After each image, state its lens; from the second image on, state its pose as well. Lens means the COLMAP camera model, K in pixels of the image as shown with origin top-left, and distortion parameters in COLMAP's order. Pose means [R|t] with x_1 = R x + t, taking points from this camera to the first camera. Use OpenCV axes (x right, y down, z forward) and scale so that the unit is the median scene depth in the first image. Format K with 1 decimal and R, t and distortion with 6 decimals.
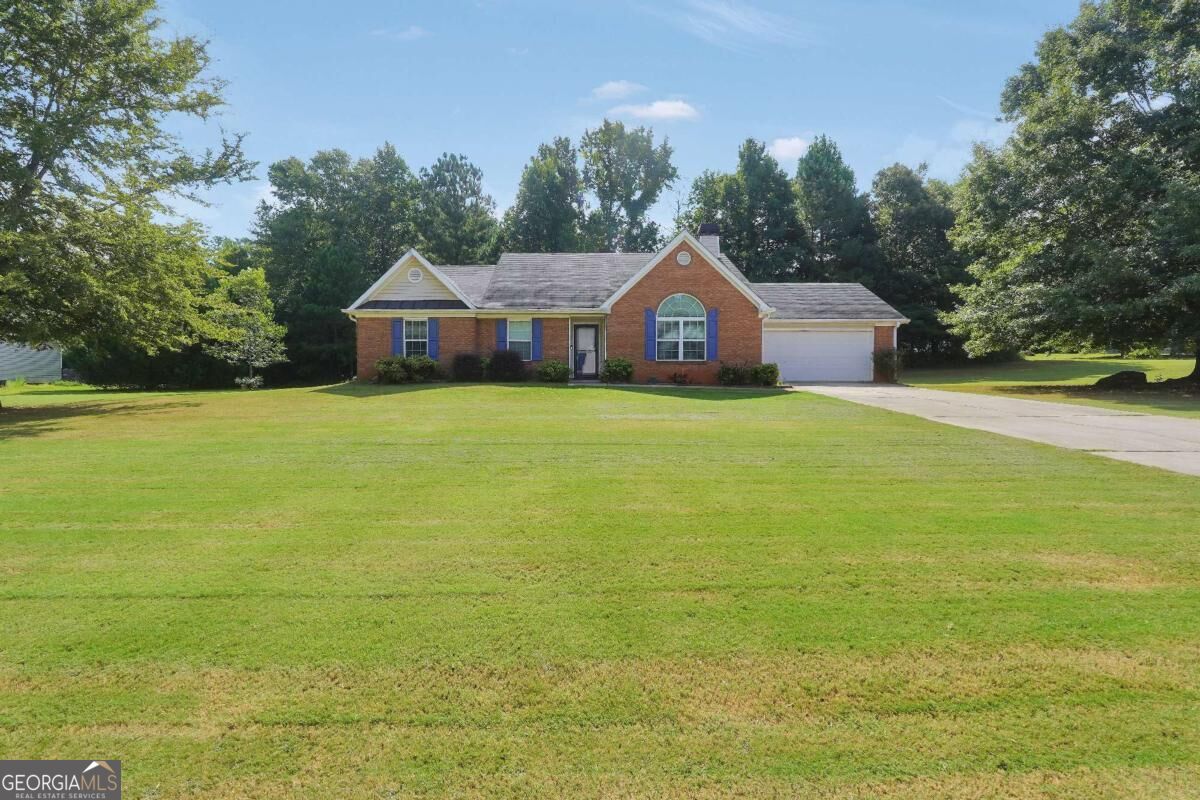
lens RADIAL K [[512.3, 0, 596.4], [0, 512.3, 389.0], [0, 0, 1]] dist [-0.020770, 0.007956]
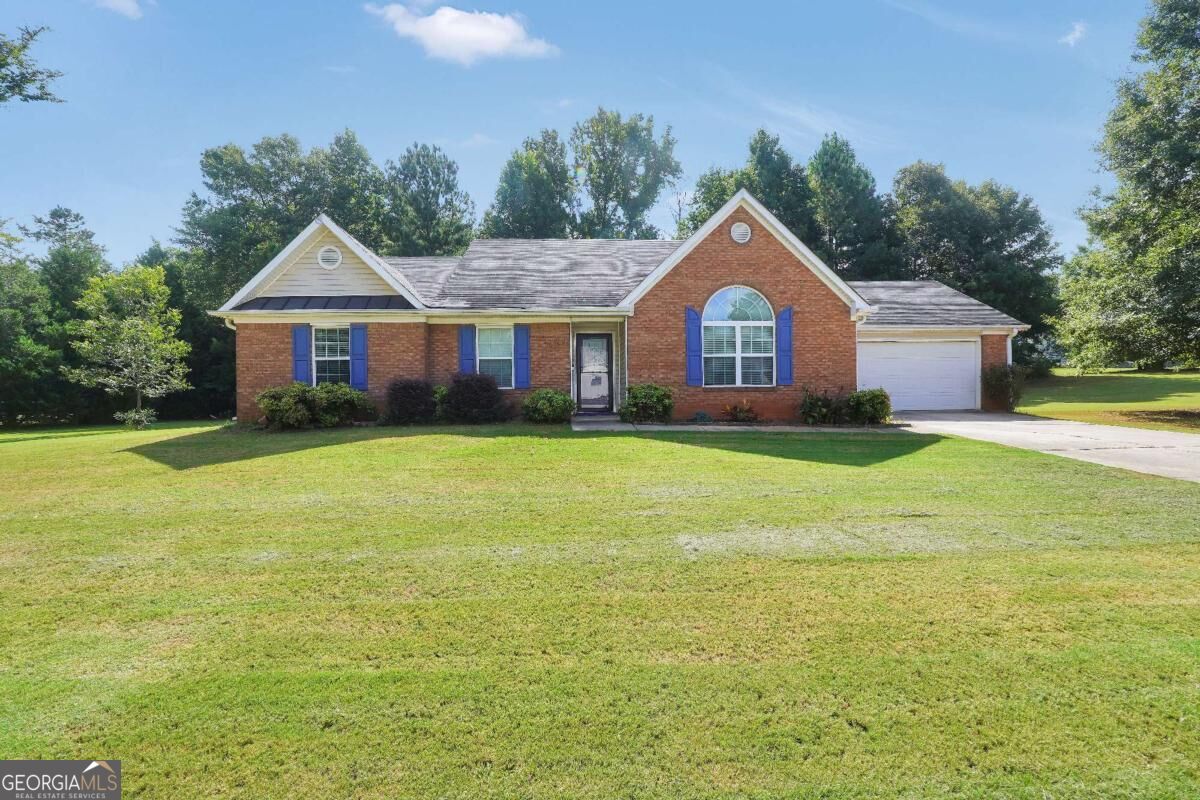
lens RADIAL K [[499.7, 0, 590.2], [0, 499.7, 399.5], [0, 0, 1]] dist [-0.023238, 0.007637]
pose [[0.999827, -0.009591, 0.015925, -0.028600], [0.009780, 0.999882, -0.011837, -0.023987], [-0.015810, 0.011990, 0.999803, 0.264264]]
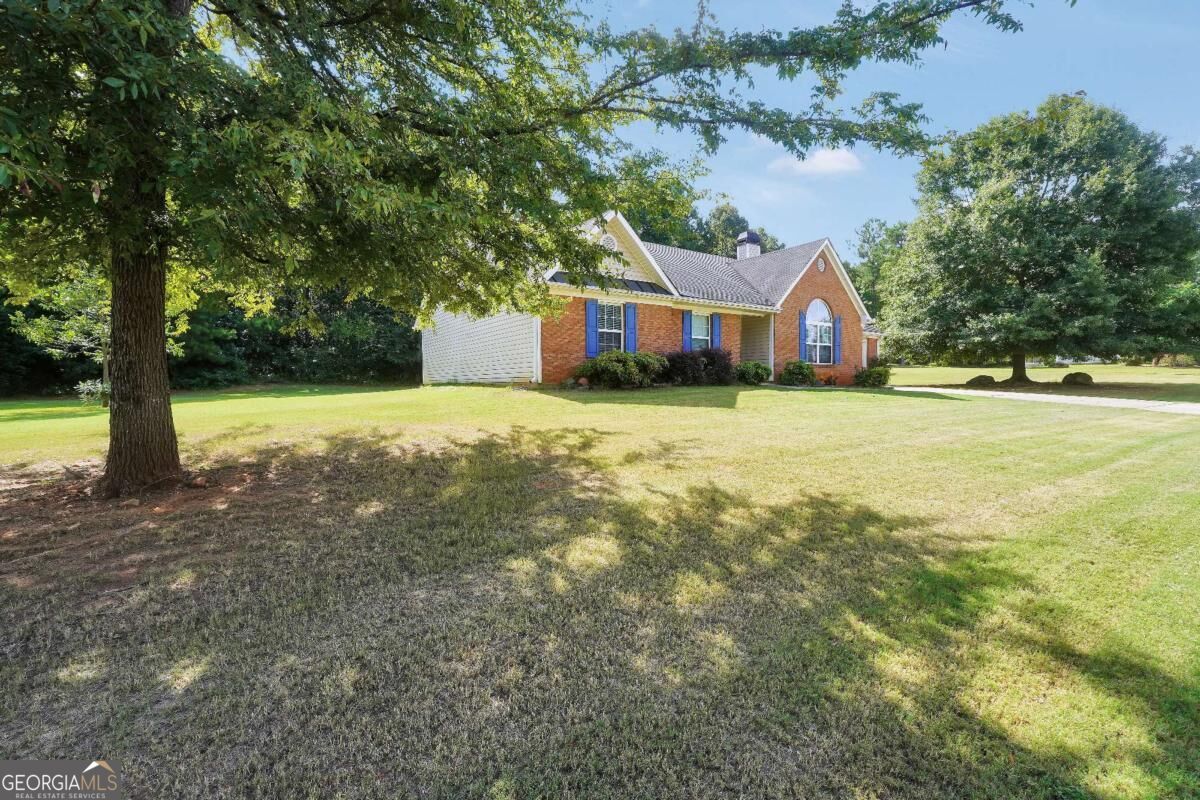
lens RADIAL K [[499.7, 0, 590.2], [0, 499.7, 399.5], [0, 0, 1]] dist [-0.023238, 0.007637]
pose [[0.847737, -0.024461, 0.529852, -0.582303], [-0.005381, 0.998488, 0.054704, -0.024890], [-0.530389, -0.049226, 0.846324, 0.275638]]
